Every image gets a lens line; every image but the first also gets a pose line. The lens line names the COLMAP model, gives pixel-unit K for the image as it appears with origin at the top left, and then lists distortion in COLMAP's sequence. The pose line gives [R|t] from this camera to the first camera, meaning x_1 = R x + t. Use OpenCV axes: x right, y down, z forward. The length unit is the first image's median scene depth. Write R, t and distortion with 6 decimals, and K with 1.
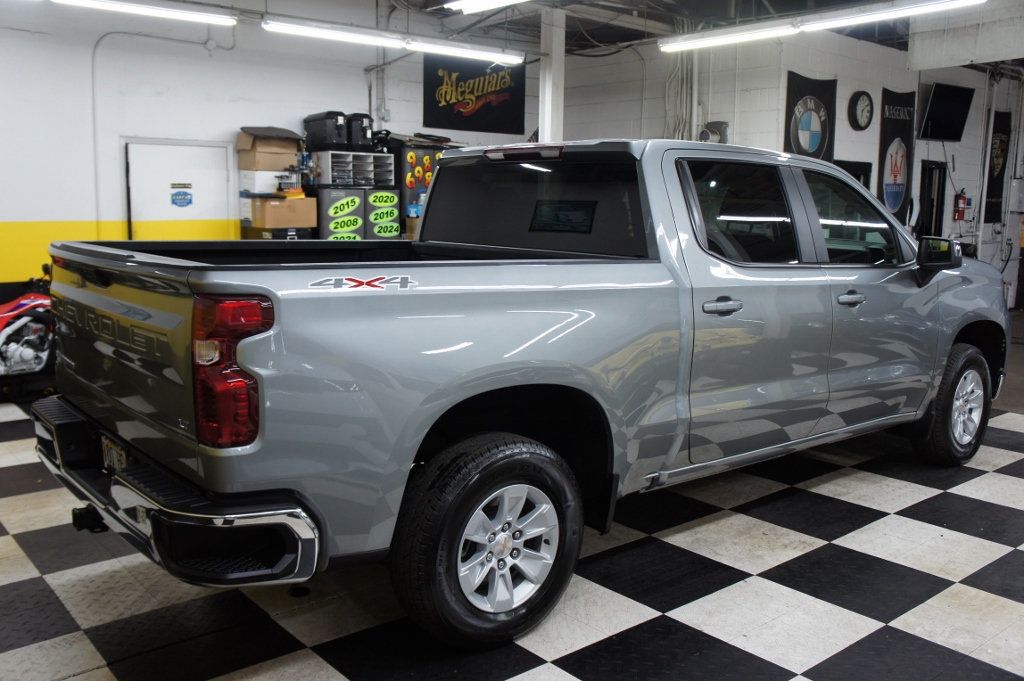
lens RADIAL K [[917.0, 0, 502.2], [0, 917.0, 342.7], [0, 0, 1]] dist [-0.108875, 0.113542]
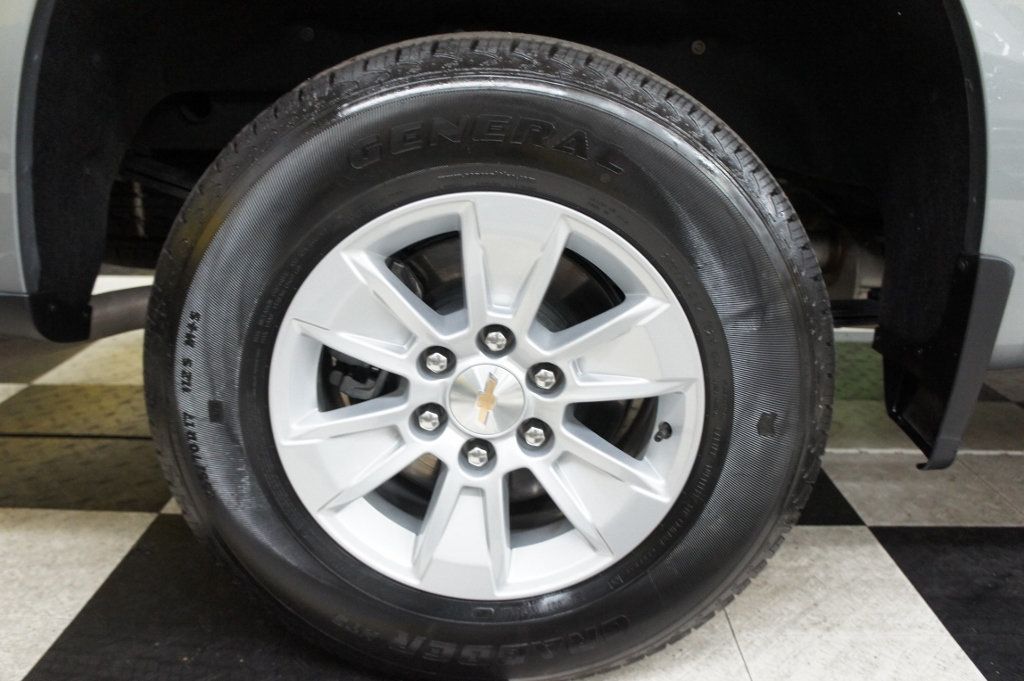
lens RADIAL K [[802.1, 0, 509.2], [0, 802.1, 344.3], [0, 0, 1]] dist [-0.164459, 0.106863]
pose [[0.770381, 0.188511, -0.609078, 0.069131], [-0.103820, 0.979631, 0.171884, 0.063941], [0.629074, -0.069182, 0.774261, 0.325421]]
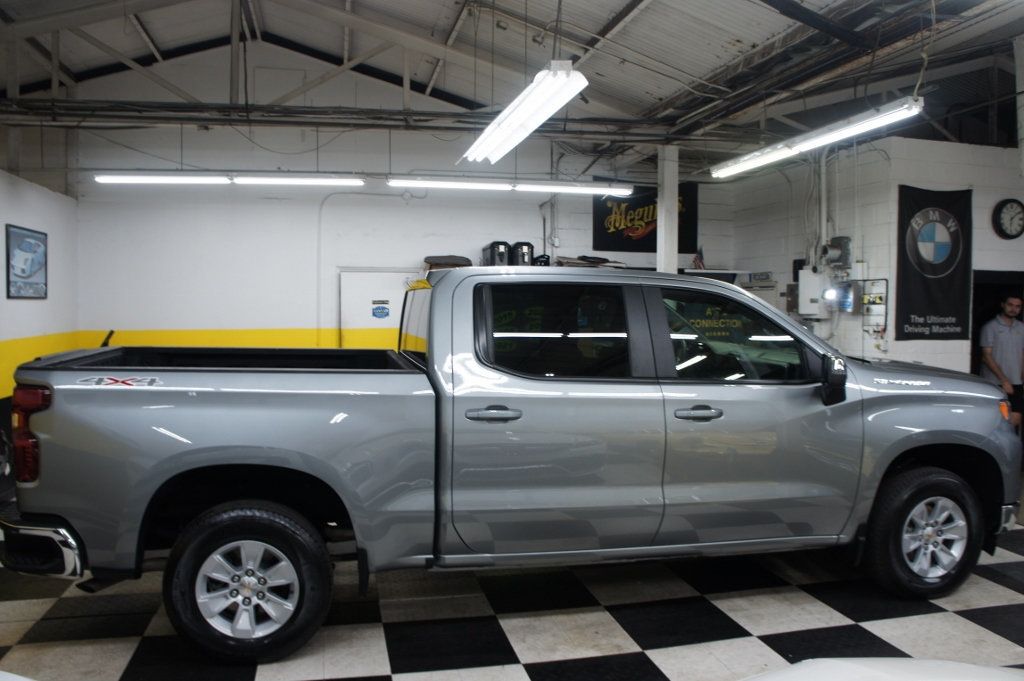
lens RADIAL K [[802.1, 0, 507.3], [0, 802.1, 345.2], [0, 0, 1]] dist [-0.164459, 0.106863]
pose [[0.890354, 0.014694, -0.455032, 0.337842], [-0.063261, 0.993776, -0.091691, -0.016834], [0.450852, 0.110424, 0.885742, 0.060999]]
